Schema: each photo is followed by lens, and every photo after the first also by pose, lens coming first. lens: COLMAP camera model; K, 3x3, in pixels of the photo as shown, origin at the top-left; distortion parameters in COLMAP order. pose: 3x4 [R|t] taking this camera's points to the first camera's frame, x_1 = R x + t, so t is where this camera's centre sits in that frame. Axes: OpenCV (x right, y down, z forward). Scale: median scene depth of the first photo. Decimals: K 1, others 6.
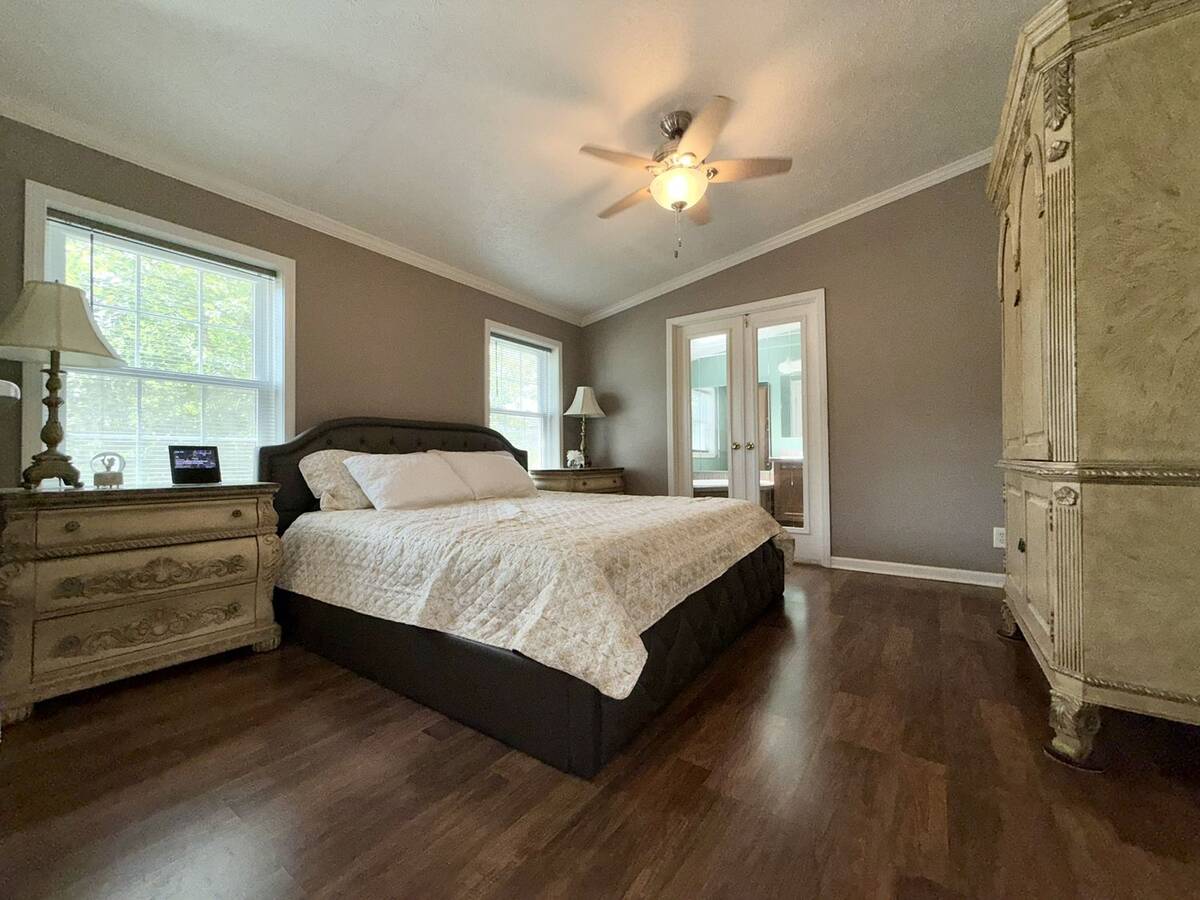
lens RADIAL K [[481.1, 0, 597.2], [0, 481.1, 447.3], [0, 0, 1]] dist [-0.010588, 0.005140]
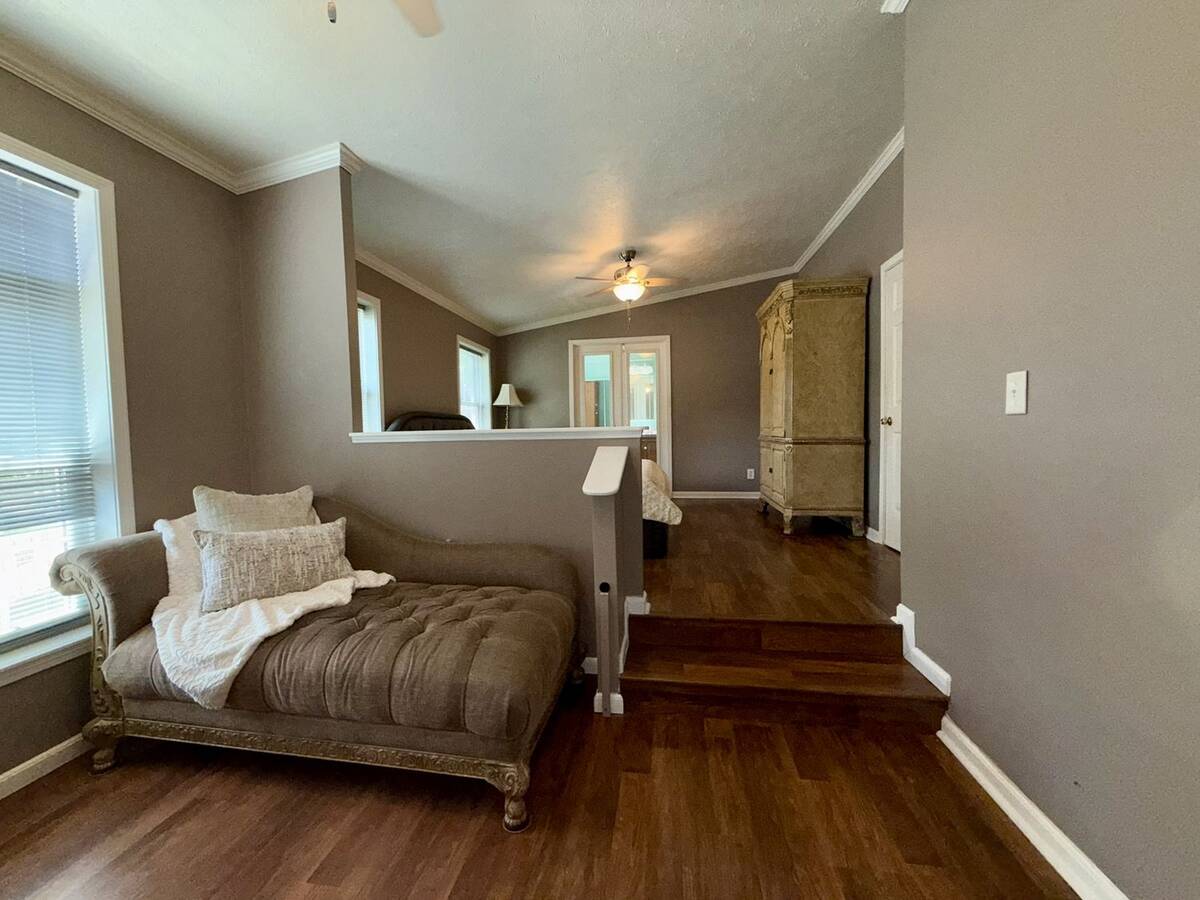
lens RADIAL K [[481.1, 0, 597.2], [0, 481.1, 447.3], [0, 0, 1]] dist [-0.010588, 0.005140]
pose [[0.890301, -0.024303, 0.454723, -0.529942], [-0.000425, 0.998530, 0.054200, -0.026358], [-0.455371, -0.048447, 0.888982, -0.409224]]
